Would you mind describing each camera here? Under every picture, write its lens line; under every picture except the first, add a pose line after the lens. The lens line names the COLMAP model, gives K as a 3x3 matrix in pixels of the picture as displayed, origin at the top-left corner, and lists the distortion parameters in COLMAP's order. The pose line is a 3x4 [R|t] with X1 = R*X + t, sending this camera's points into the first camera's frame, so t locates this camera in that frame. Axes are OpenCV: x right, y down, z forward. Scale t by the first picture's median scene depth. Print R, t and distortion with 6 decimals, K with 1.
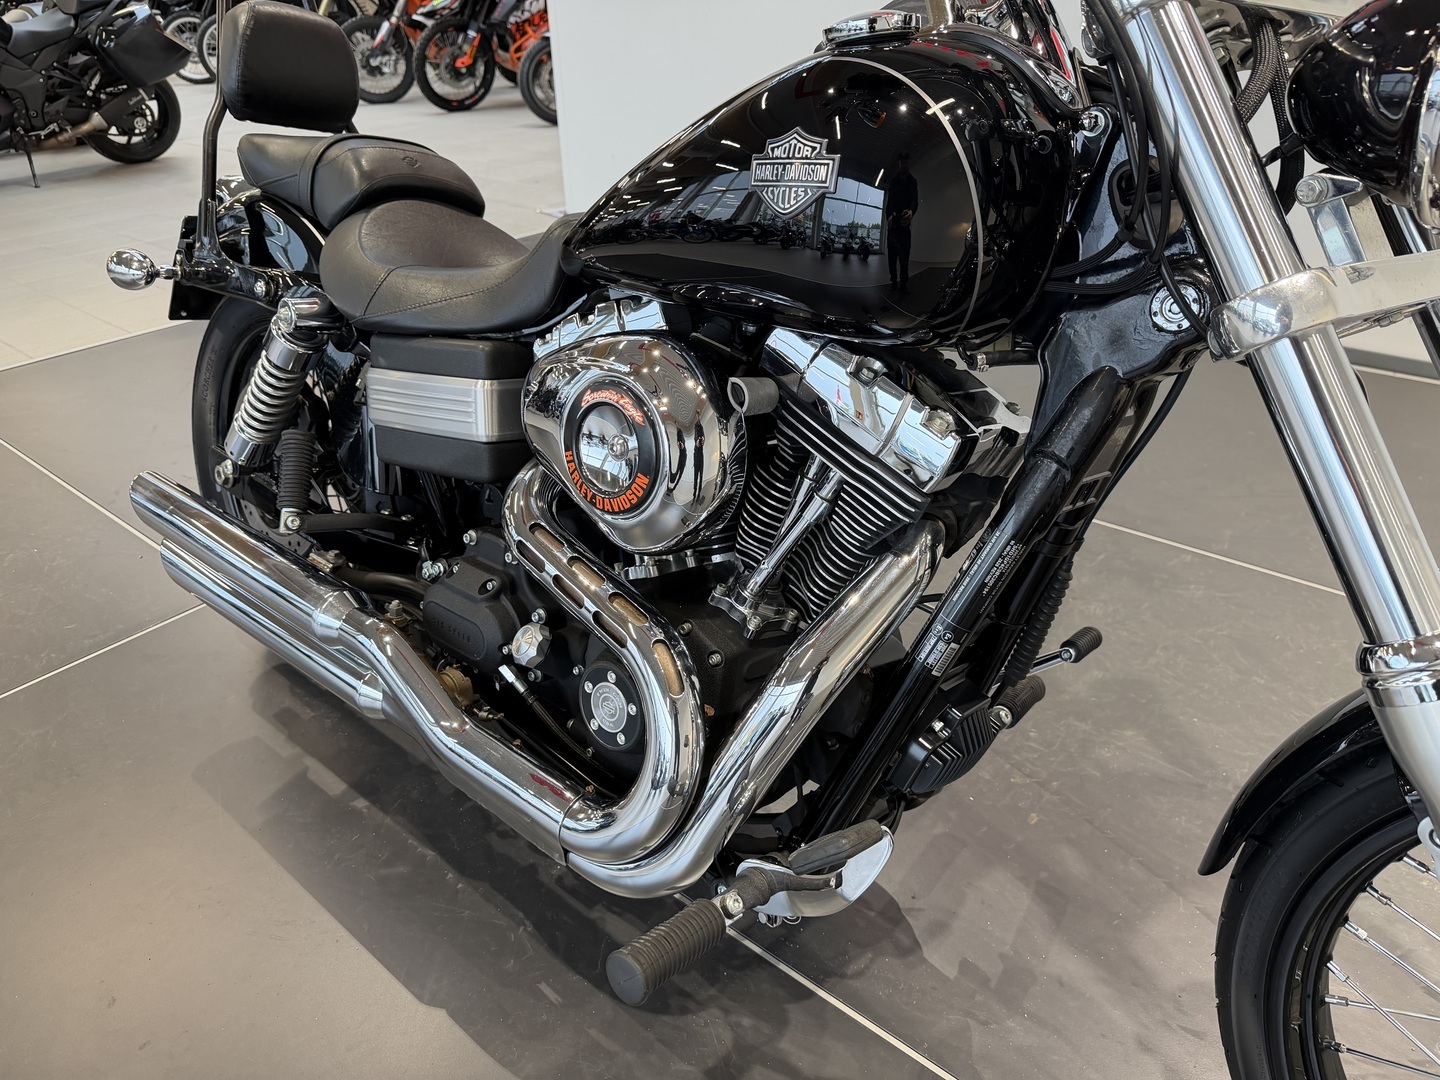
lens RADIAL K [[1029.5, 0, 712.4], [0, 1029.5, 533.5], [0, 0, 1]] dist [0.026085, -0.043632]
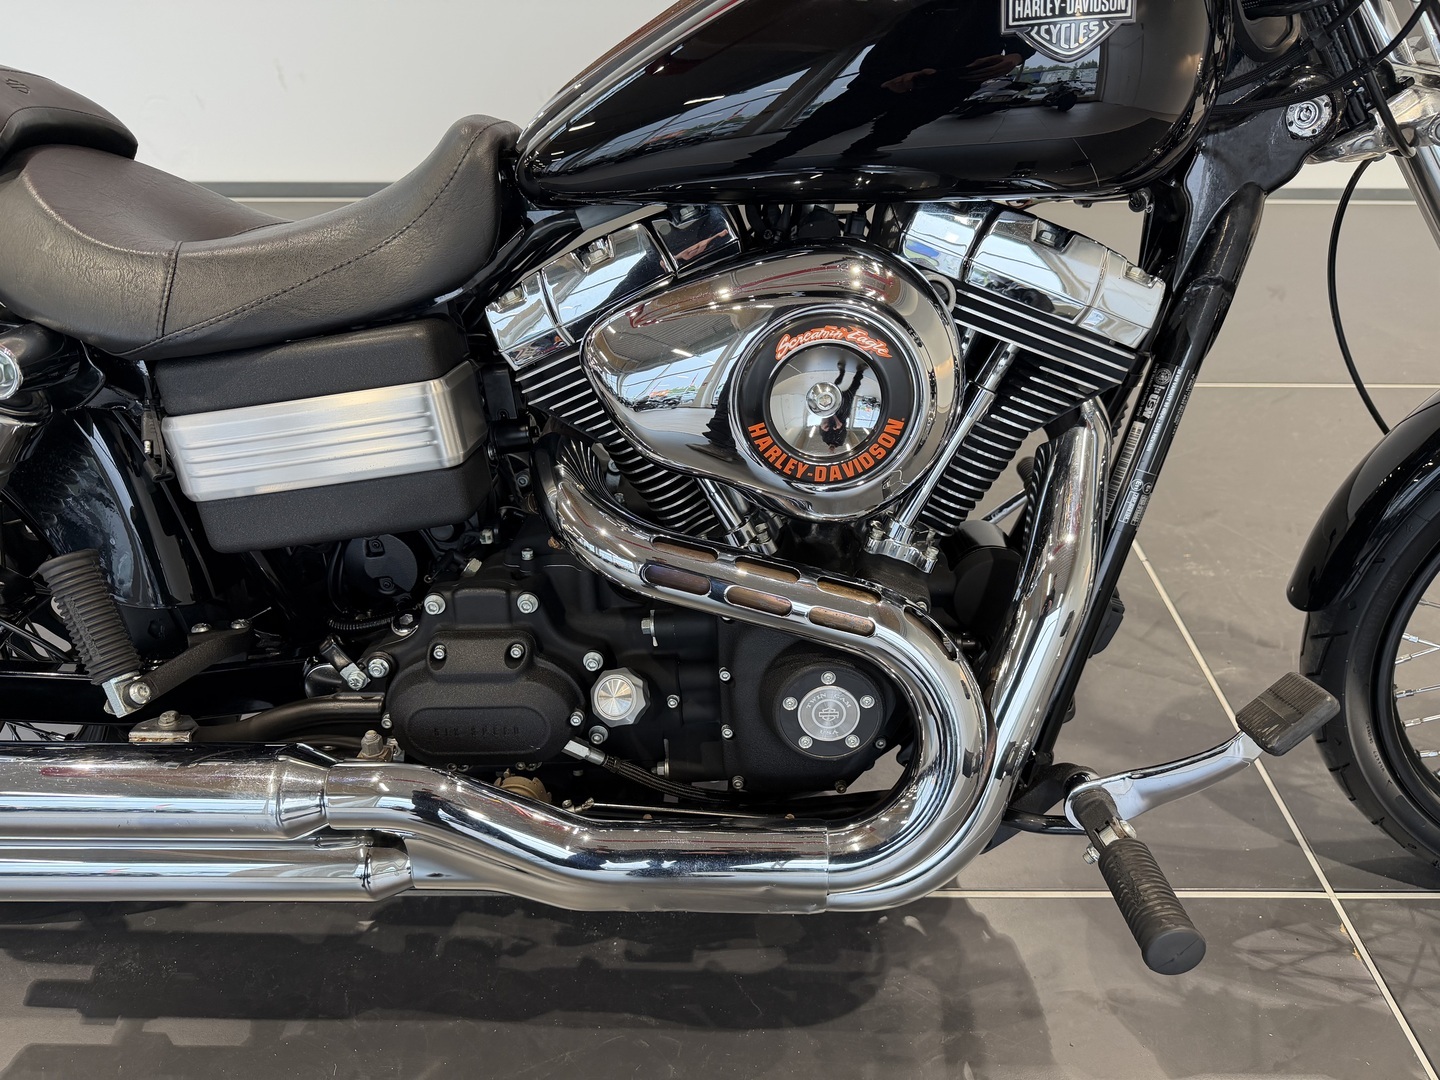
lens RADIAL K [[1027.5, 0, 720.0], [0, 1027.5, 540.0], [0, 0, 1]] dist [0.000857, -0.003887]
pose [[0.761523, -0.347139, 0.547336, -0.477527], [0.292954, 0.937643, 0.187091, -0.117810], [-0.578153, 0.017870, 0.815733, 0.320004]]
